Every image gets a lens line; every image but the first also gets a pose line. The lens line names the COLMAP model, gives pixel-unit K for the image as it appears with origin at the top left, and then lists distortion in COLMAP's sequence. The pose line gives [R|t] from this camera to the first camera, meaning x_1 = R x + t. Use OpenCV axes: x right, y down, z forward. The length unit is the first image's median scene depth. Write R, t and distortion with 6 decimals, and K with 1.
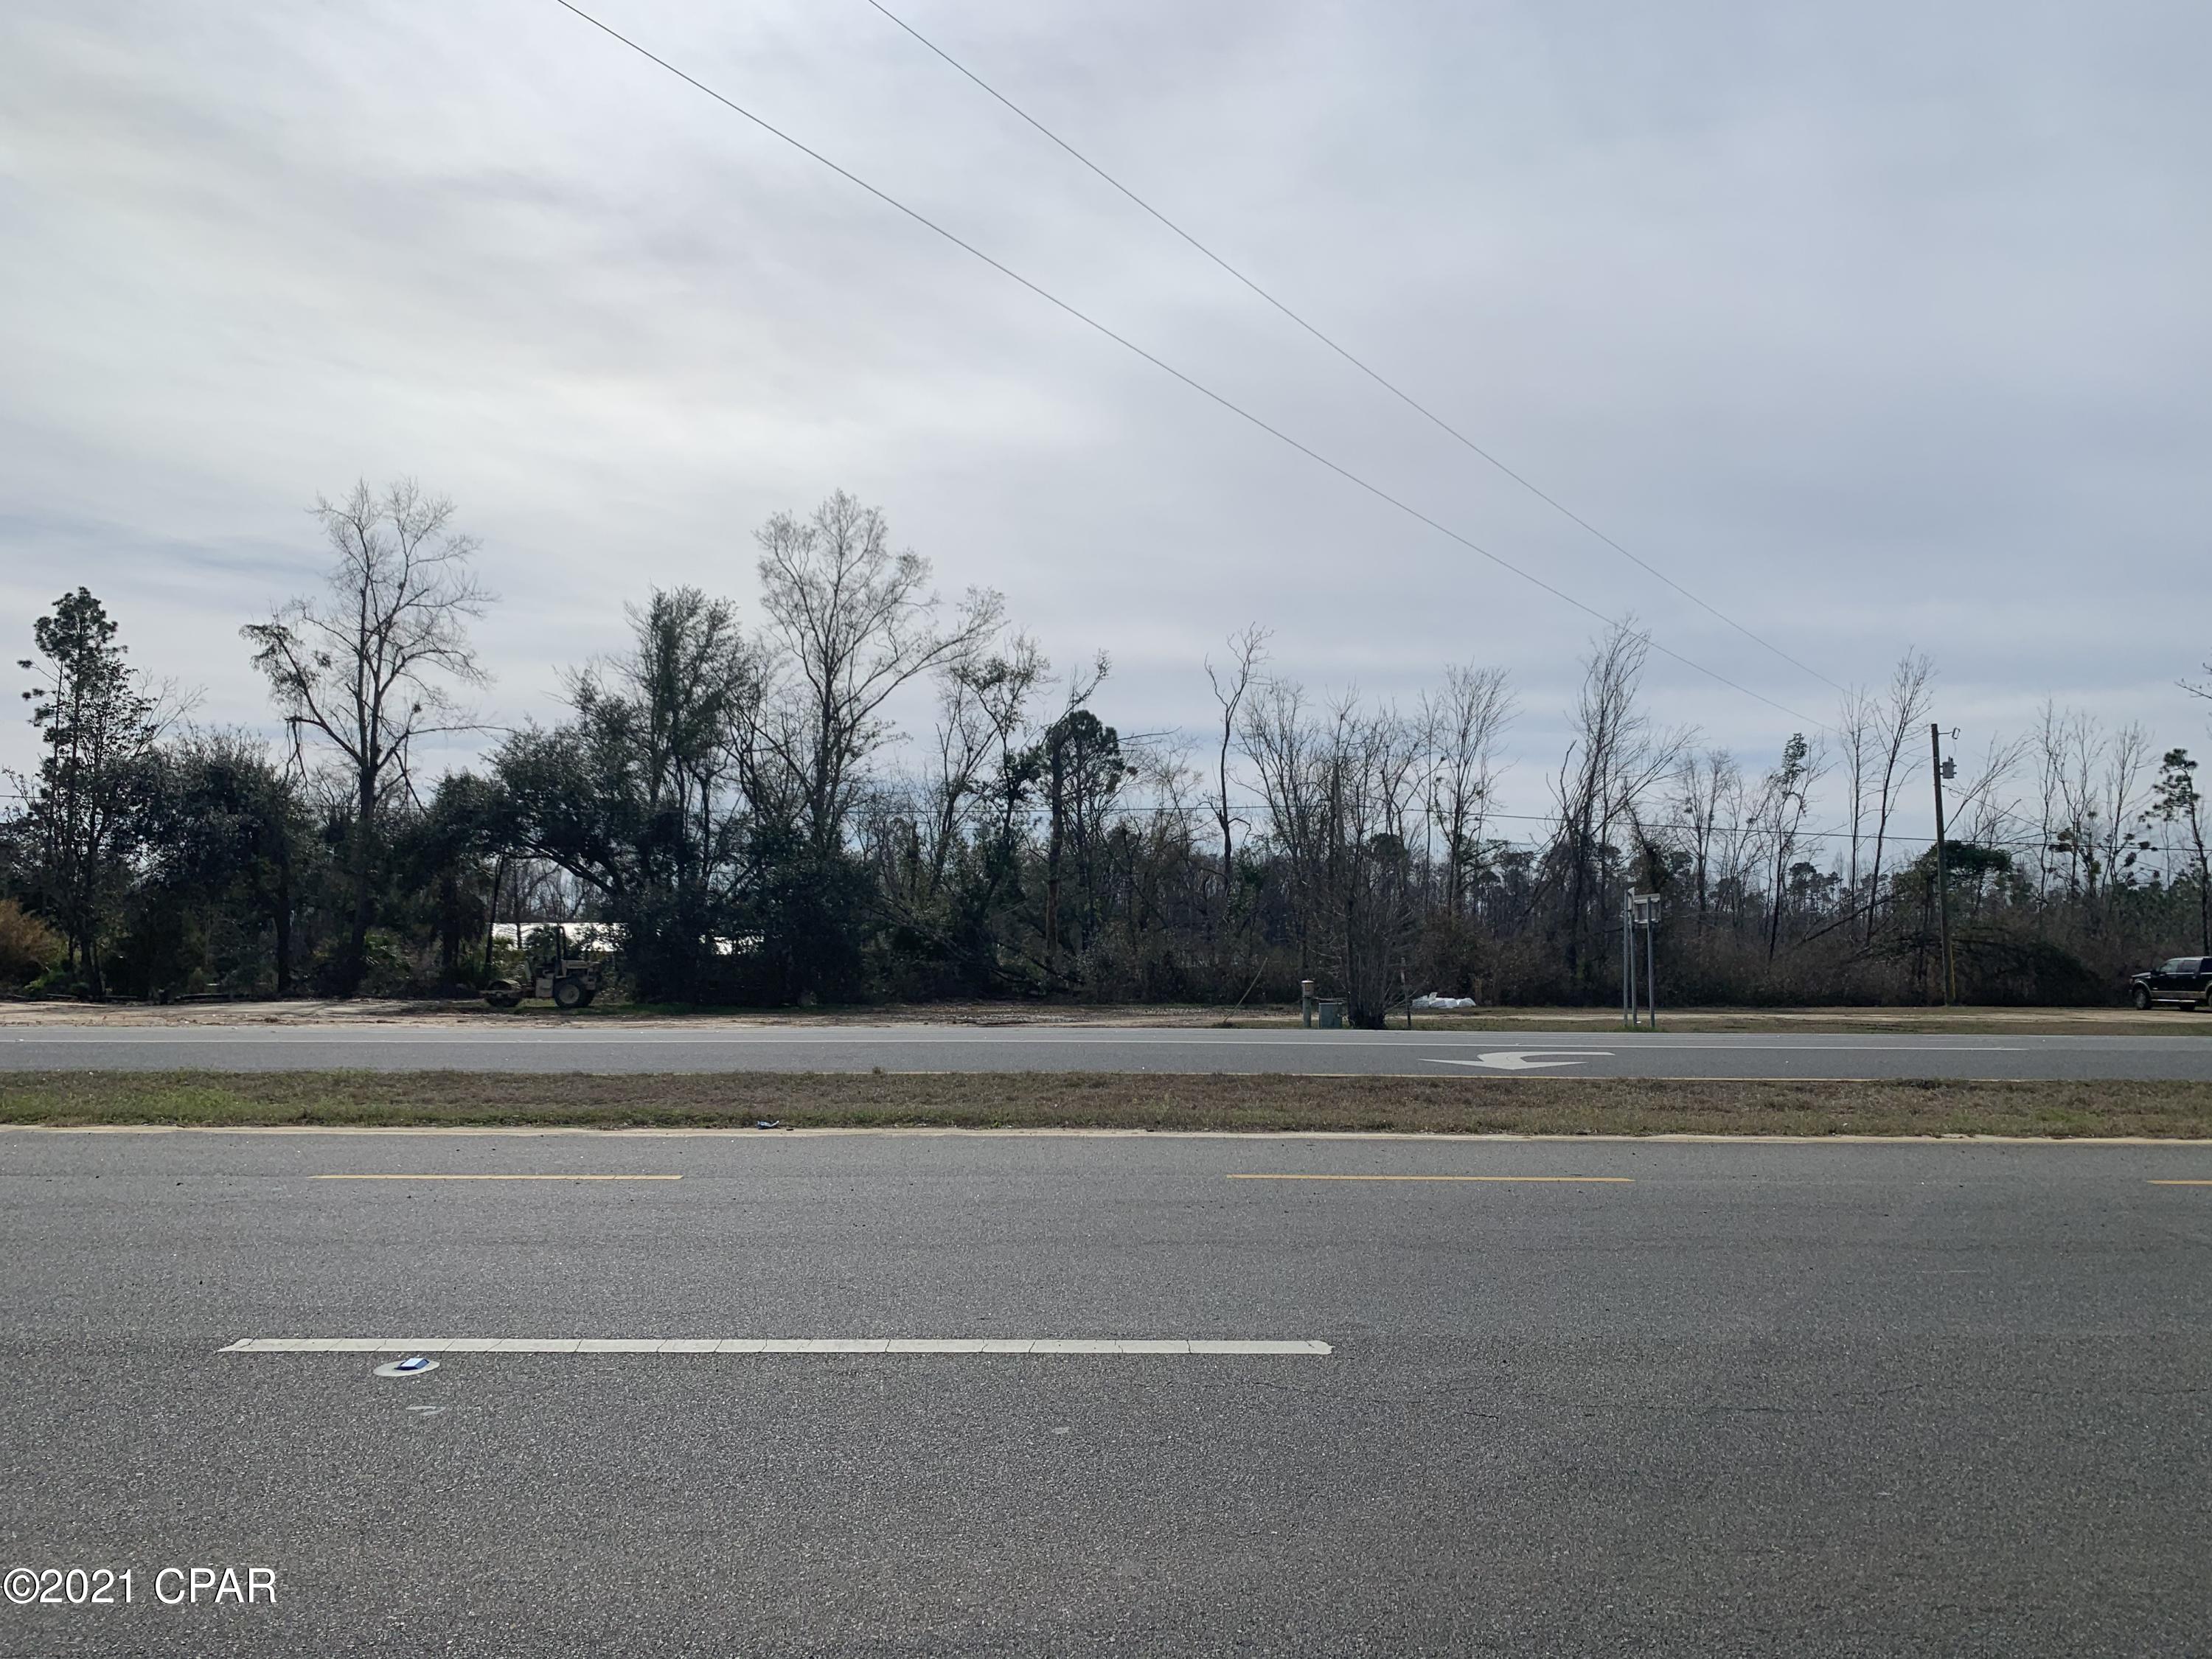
lens RADIAL K [[1706.0, 0, 1106.0], [0, 1706.0, 829.5], [0, 0, 1]] dist [0.006788, 0.001822]
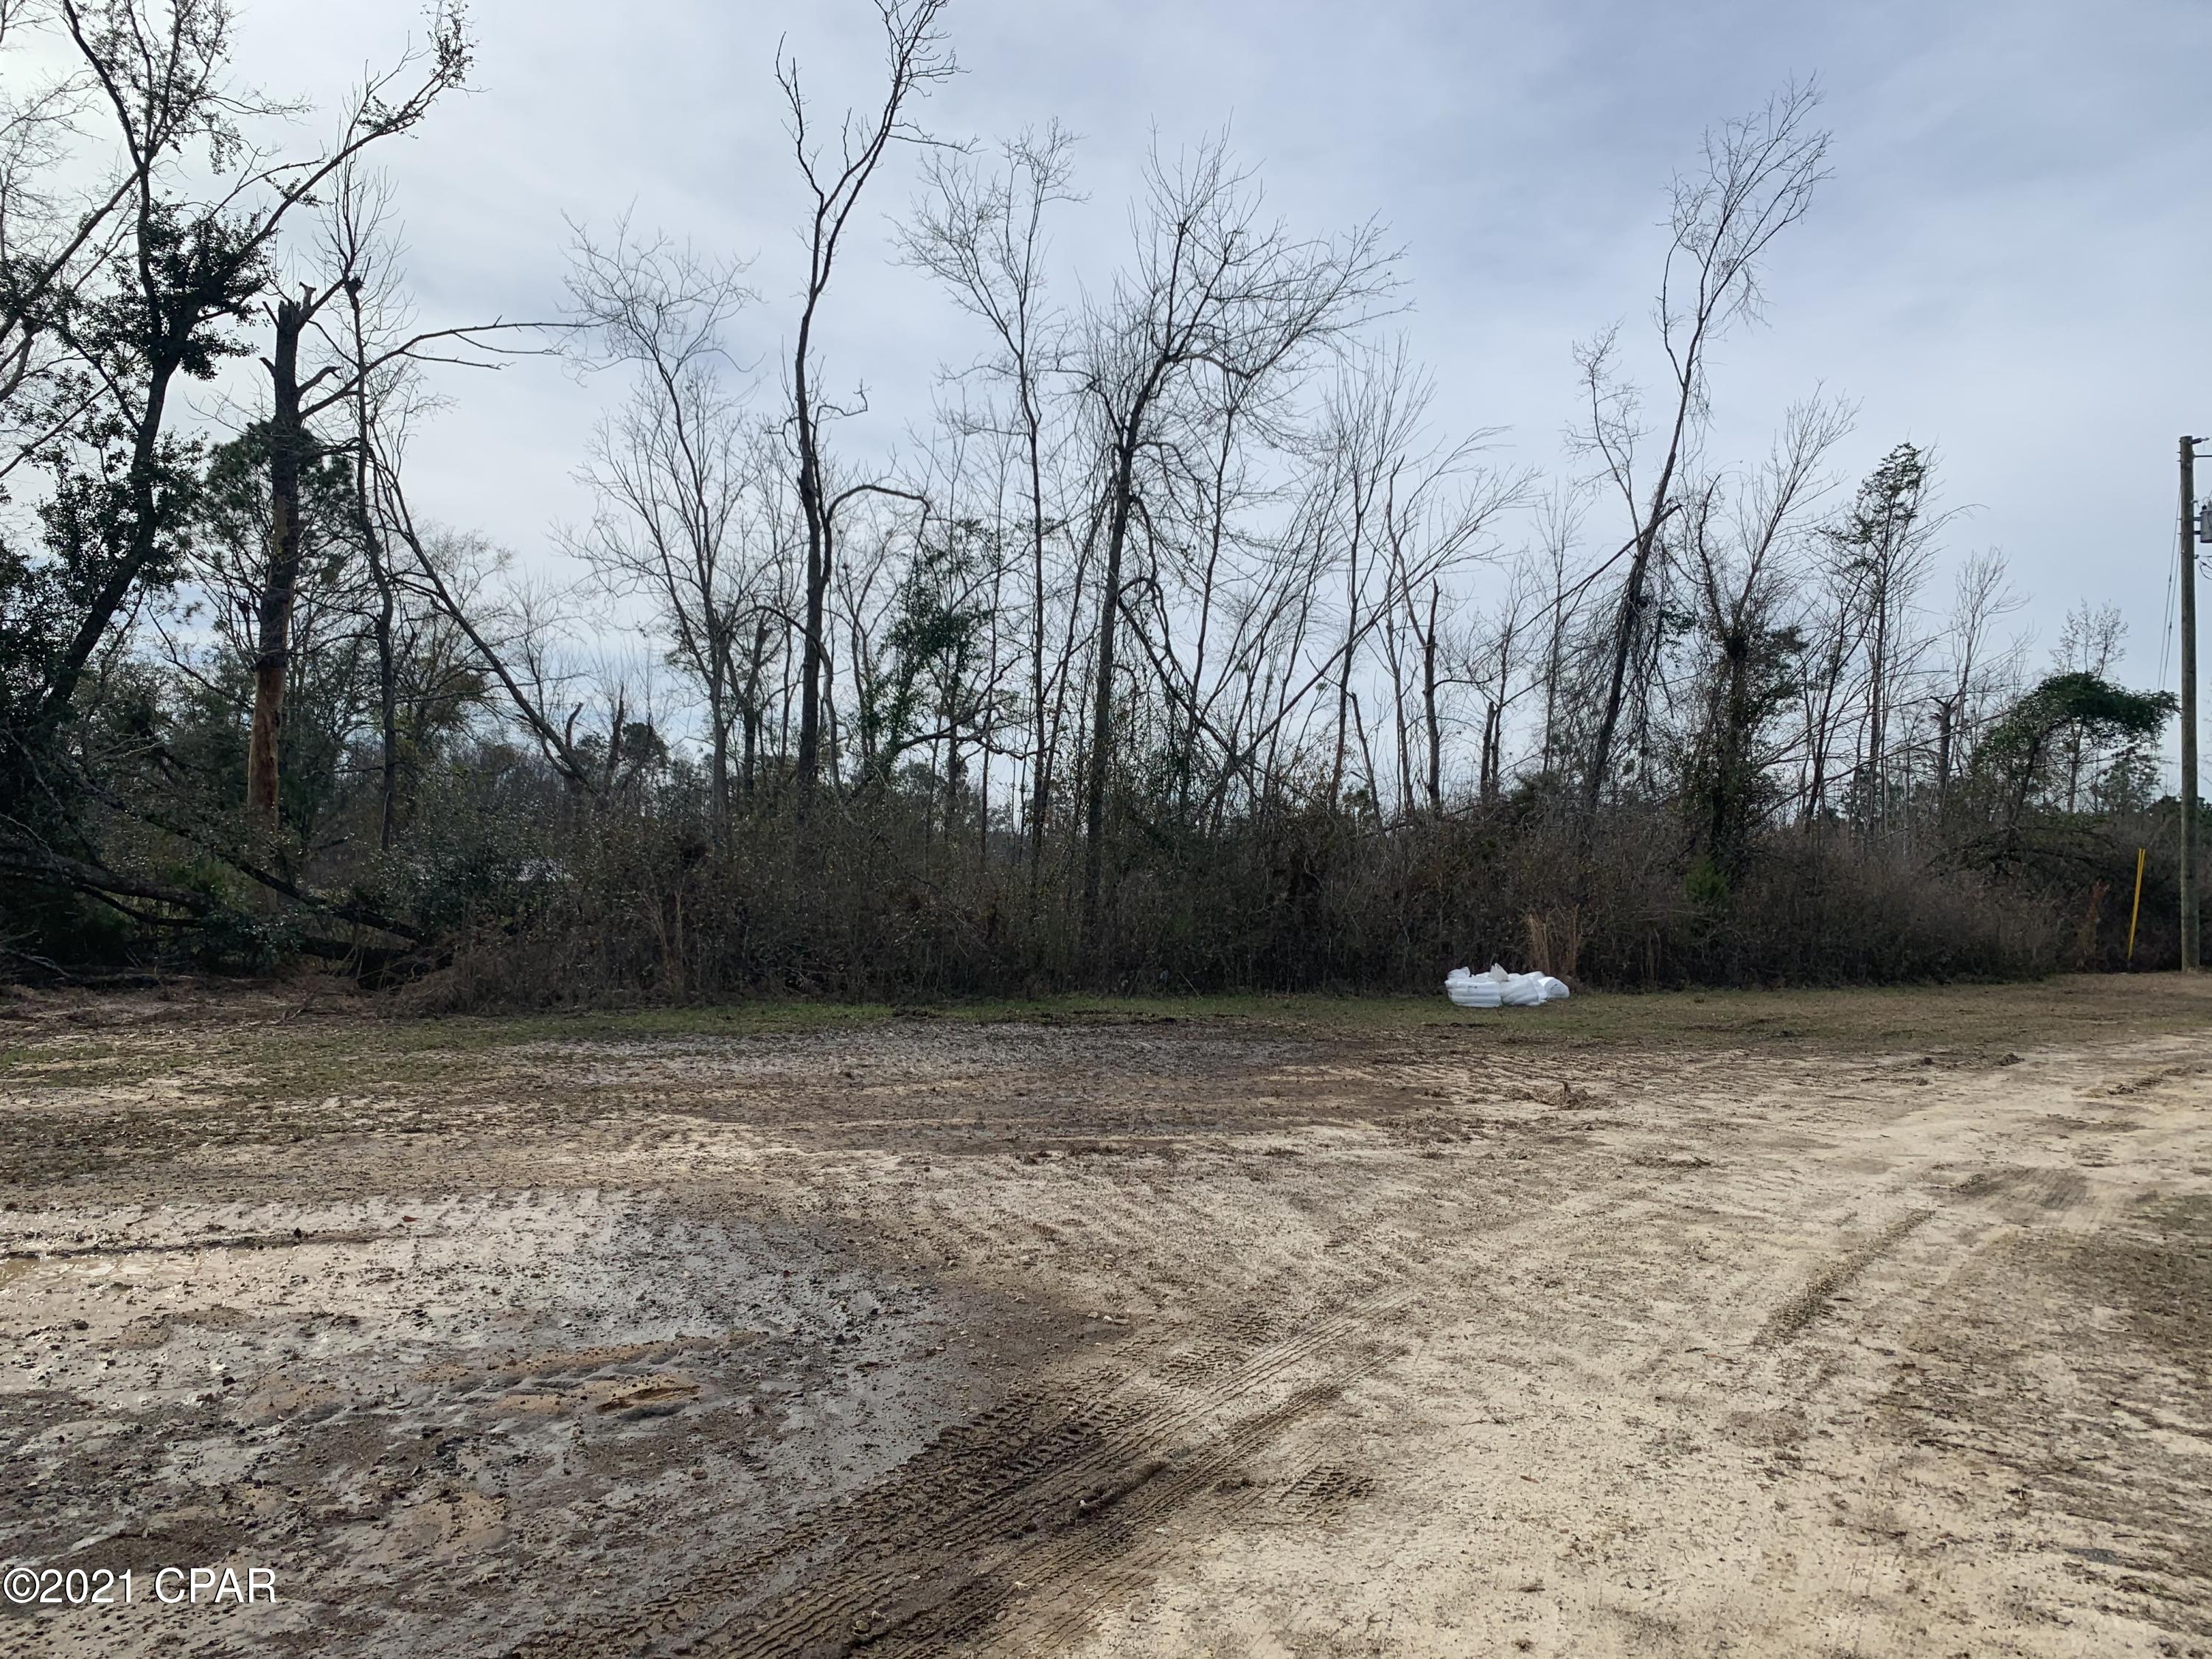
lens RADIAL K [[1706.0, 0, 1106.0], [0, 1706.0, 829.5], [0, 0, 1]] dist [0.006788, 0.001822]
pose [[0.892147, 0.025838, 0.451005, -0.040499], [-0.048061, 0.998126, 0.037888, 0.050615], [-0.449181, -0.055477, 0.891717, 0.632219]]
